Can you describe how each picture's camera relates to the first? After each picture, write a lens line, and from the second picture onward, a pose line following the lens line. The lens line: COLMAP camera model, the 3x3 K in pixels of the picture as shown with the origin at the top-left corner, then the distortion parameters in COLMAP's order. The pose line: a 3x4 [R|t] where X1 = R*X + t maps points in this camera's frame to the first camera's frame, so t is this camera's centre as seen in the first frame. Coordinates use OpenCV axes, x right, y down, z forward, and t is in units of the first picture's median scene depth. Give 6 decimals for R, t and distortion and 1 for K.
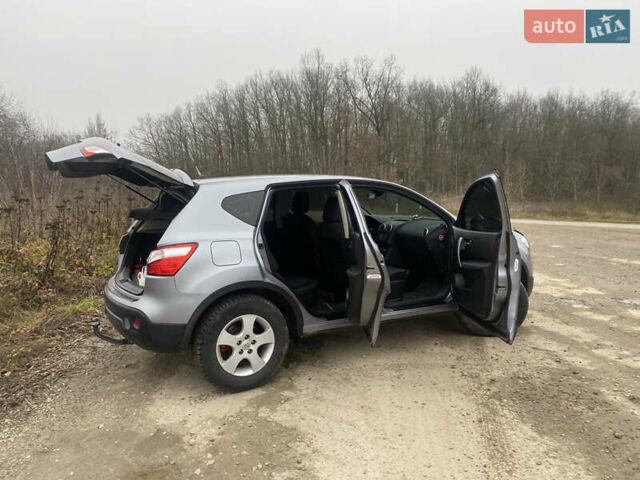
lens RADIAL K [[481.8, 0, 320.0], [0, 481.8, 240.0], [0, 0, 1]] dist [0.027724, -0.033508]
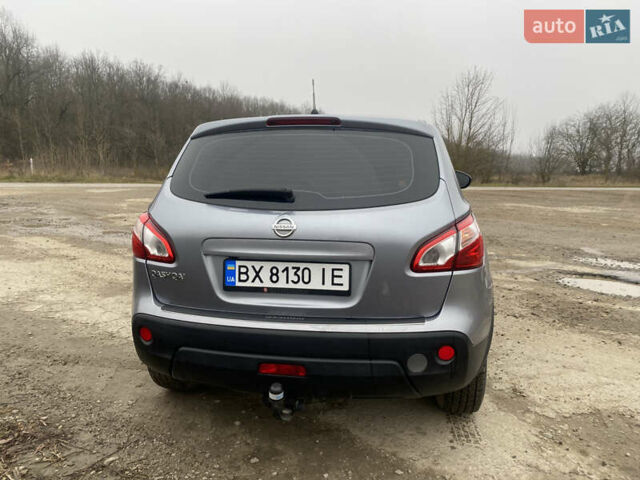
lens RADIAL K [[481.8, 0, 320.0], [0, 481.8, 240.0], [0, 0, 1]] dist [0.027724, -0.033508]
pose [[0.637223, -0.122700, 0.760849, -0.752396], [0.068530, 0.992355, 0.102639, -0.029367], [-0.767627, -0.013263, 0.640760, 0.623132]]
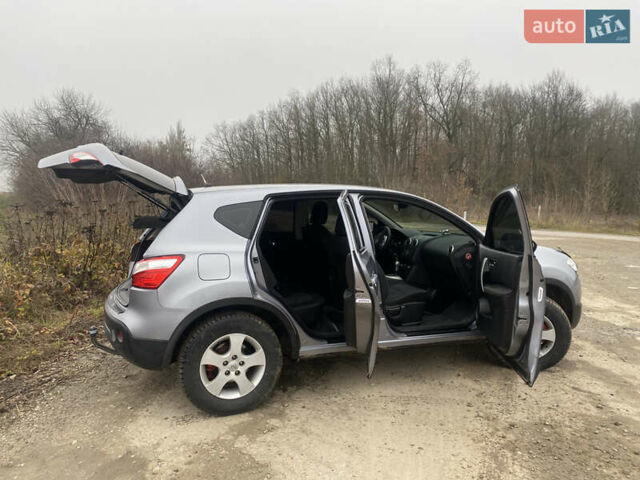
lens RADIAL K [[481.8, 0, 320.0], [0, 481.8, 240.0], [0, 0, 1]] dist [0.027724, -0.033508]
pose [[0.989185, 0.031428, -0.143268, 0.121697], [-0.033413, 0.999376, -0.011467, -0.018085], [0.142818, 0.016130, 0.989617, 0.083571]]
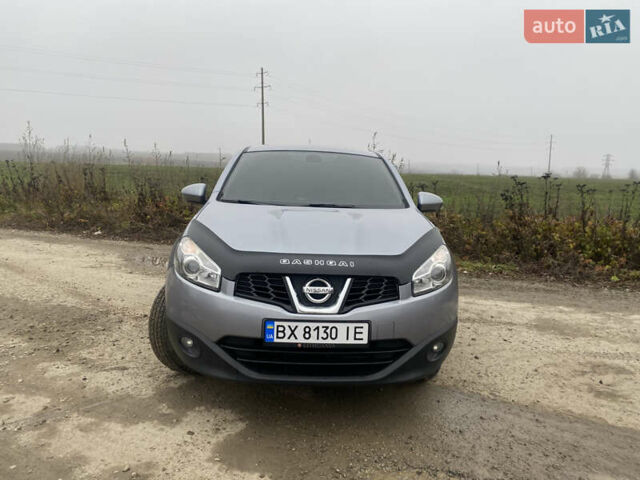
lens RADIAL K [[481.8, 0, 320.0], [0, 481.8, 240.0], [0, 0, 1]] dist [0.027724, -0.033508]
pose [[-0.446604, 0.144698, -0.882954, 1.047307], [-0.115907, 0.969164, 0.217453, -0.180193], [0.887192, 0.199456, -0.416061, 1.721041]]
